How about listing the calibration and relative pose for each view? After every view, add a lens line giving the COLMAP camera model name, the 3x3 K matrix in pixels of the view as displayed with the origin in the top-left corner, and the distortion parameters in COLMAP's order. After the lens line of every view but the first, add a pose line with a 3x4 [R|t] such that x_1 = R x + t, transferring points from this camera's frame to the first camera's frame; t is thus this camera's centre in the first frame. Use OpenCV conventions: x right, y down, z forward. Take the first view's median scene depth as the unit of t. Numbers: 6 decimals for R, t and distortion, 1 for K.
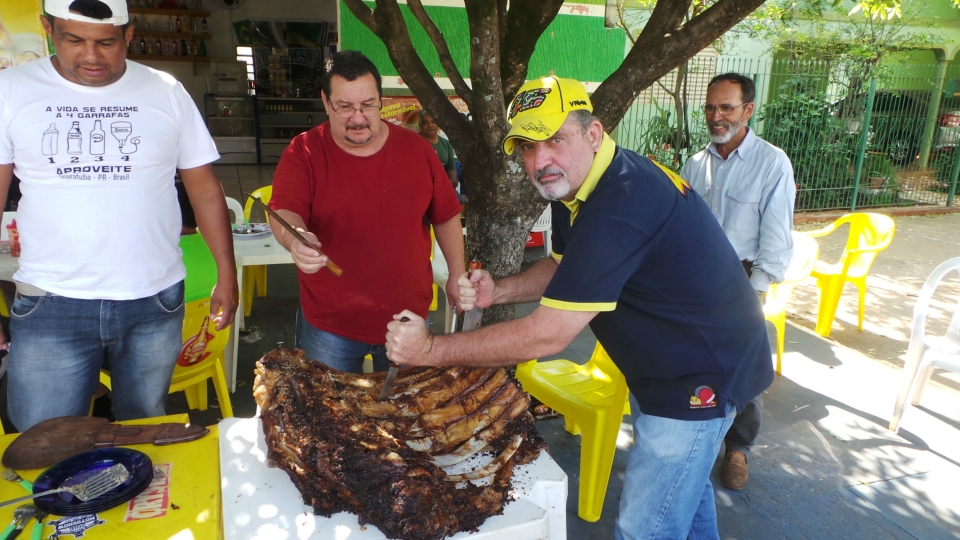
lens RADIAL K [[665.5, 0, 480.0], [0, 665.5, 270.0], [0, 0, 1]] dist [0.020687, 0.001066]
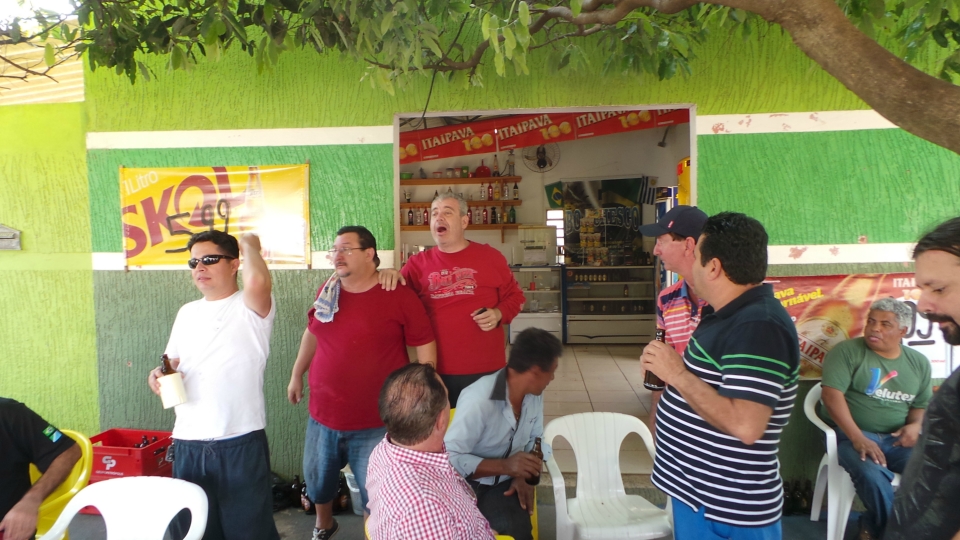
lens RADIAL K [[663.7, 0, 478.9], [0, 663.7, 277.0], [0, 0, 1]] dist [0.004930, 0.001941]
pose [[0.903358, -0.013640, -0.428670, -0.067890], [-0.076939, 0.978126, -0.193260, -0.069852], [0.421929, 0.207565, 0.882549, 0.199557]]
